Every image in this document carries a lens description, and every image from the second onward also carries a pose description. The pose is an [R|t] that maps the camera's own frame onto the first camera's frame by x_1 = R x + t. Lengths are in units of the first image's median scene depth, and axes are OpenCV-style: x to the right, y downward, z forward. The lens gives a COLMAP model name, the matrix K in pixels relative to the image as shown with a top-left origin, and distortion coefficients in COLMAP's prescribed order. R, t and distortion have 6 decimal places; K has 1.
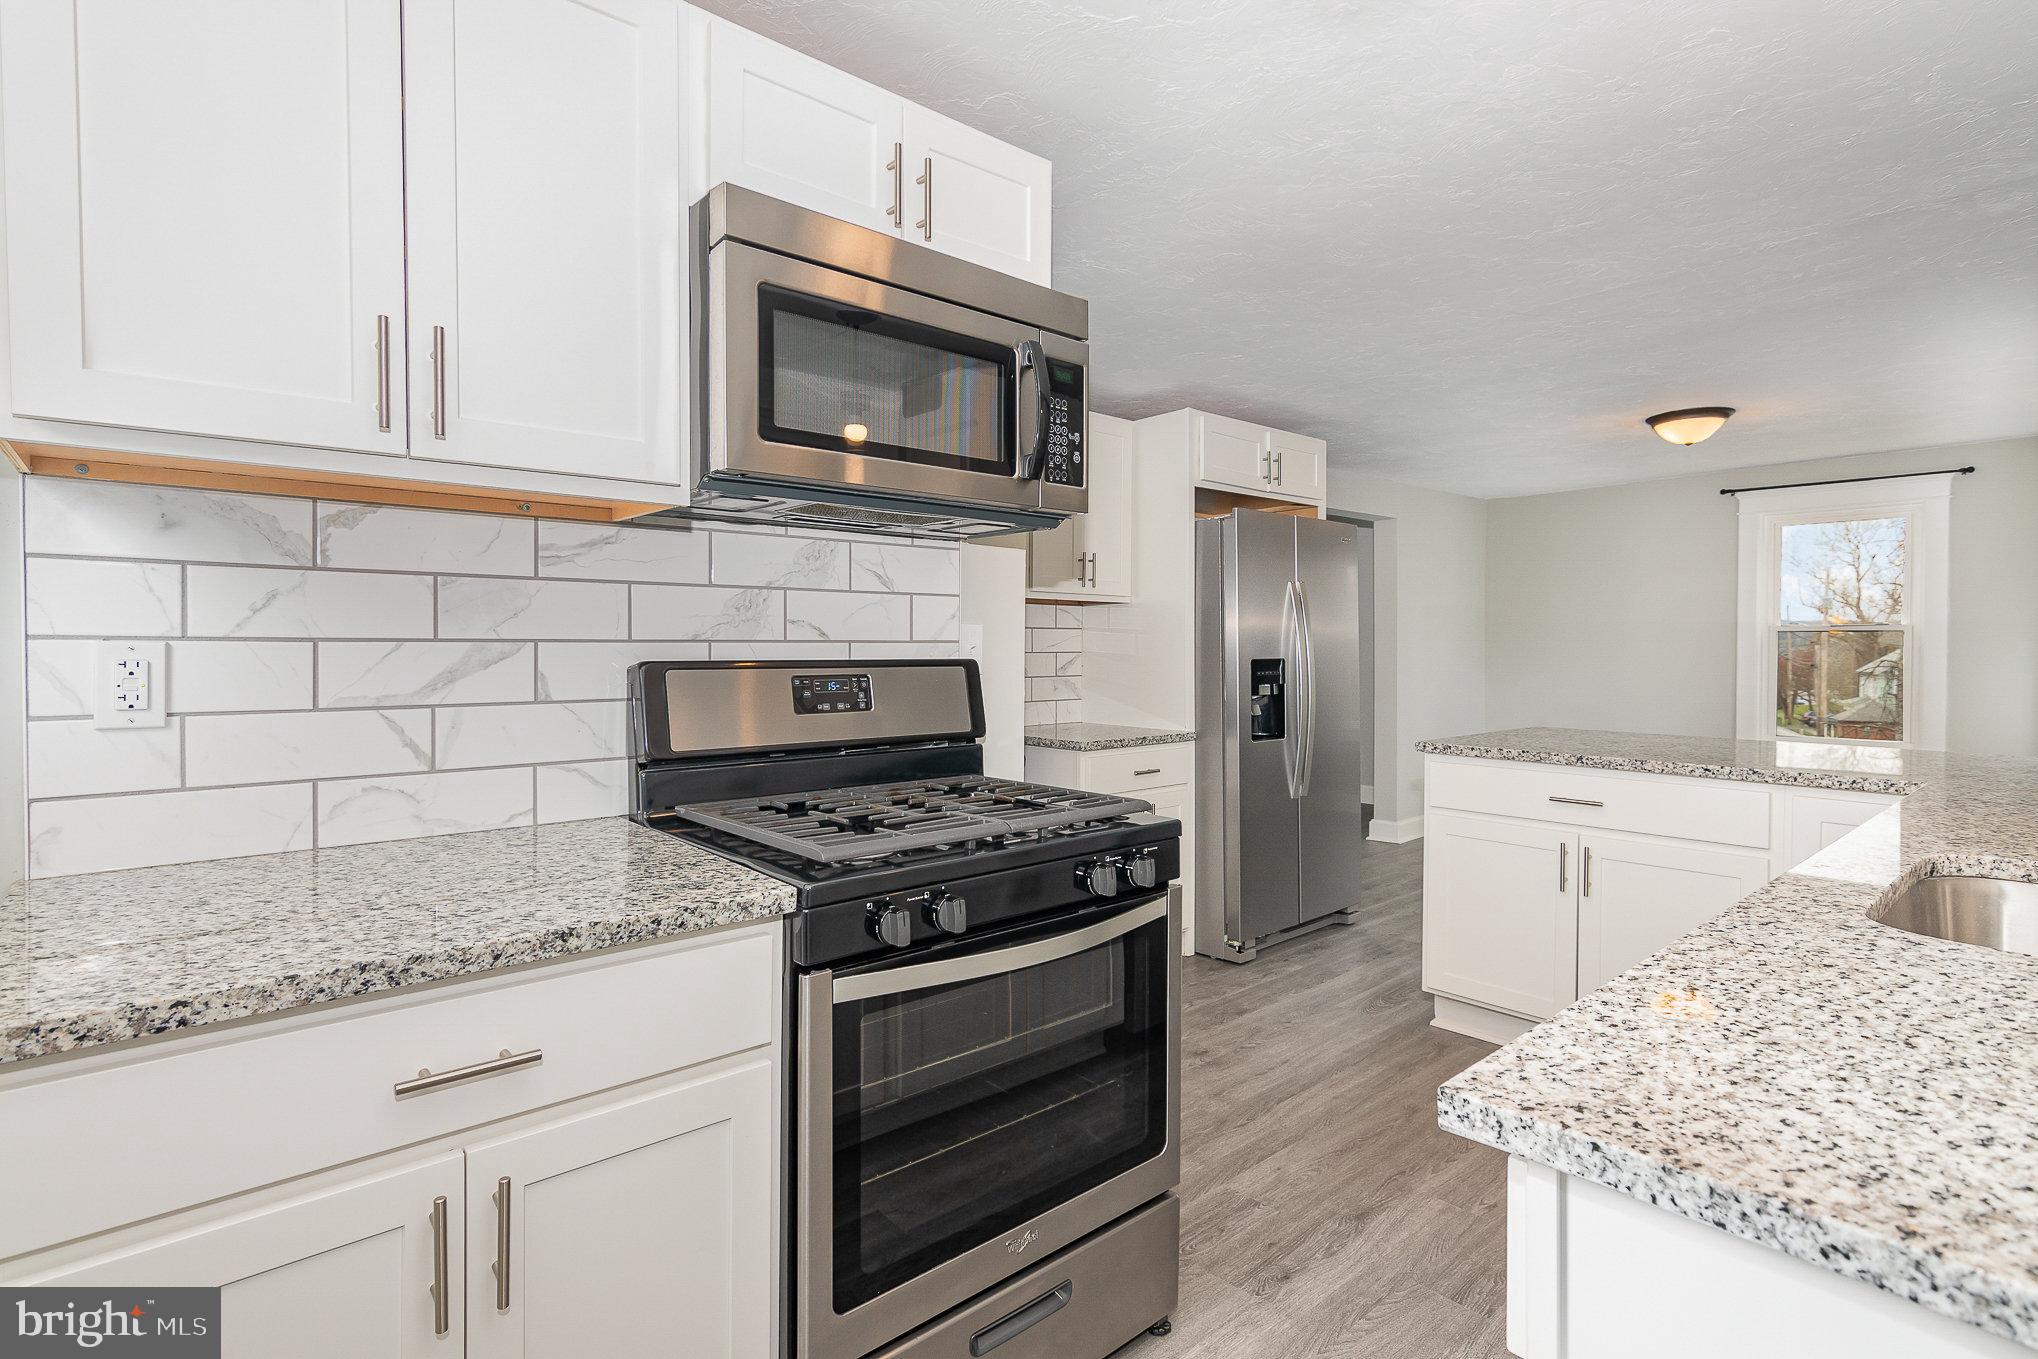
lens RADIAL K [[990.4, 0, 1016.5], [0, 990.4, 672.3], [0, 0, 1]] dist [-0.003203, 0.000479]
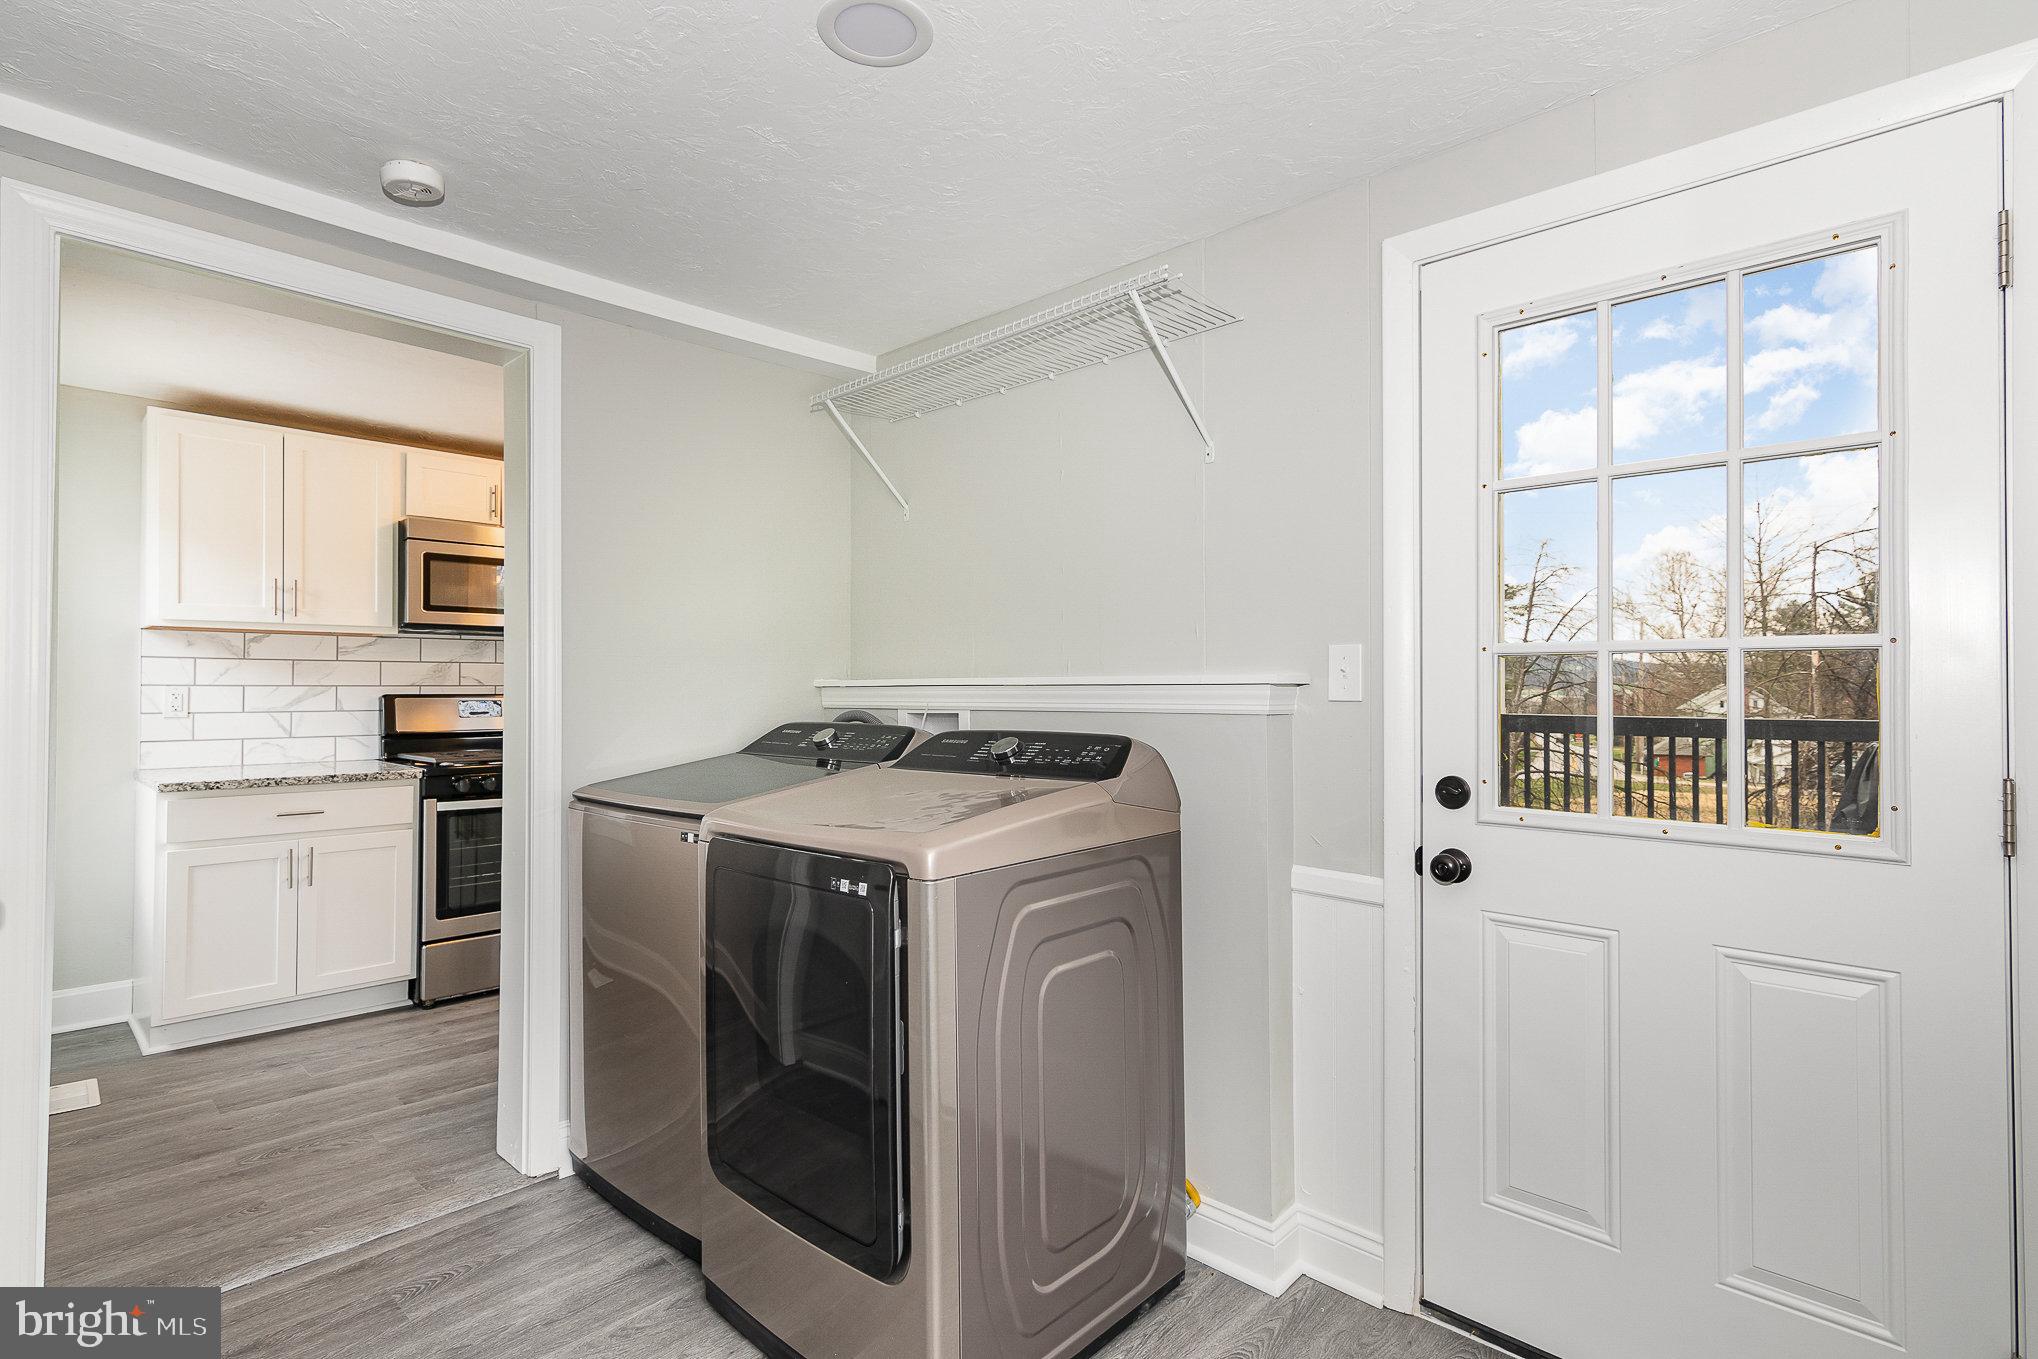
lens RADIAL K [[981.9, 0, 1020.9], [0, 981.9, 685.6], [0, 0, 1]] dist [-0.002185, 0.000464]
pose [[0.994767, -0.002491, 0.102137, 1.171351], [0.005518, 0.999554, -0.029364, 0.060030], [-0.102018, 0.029773, 0.994337, -1.956034]]
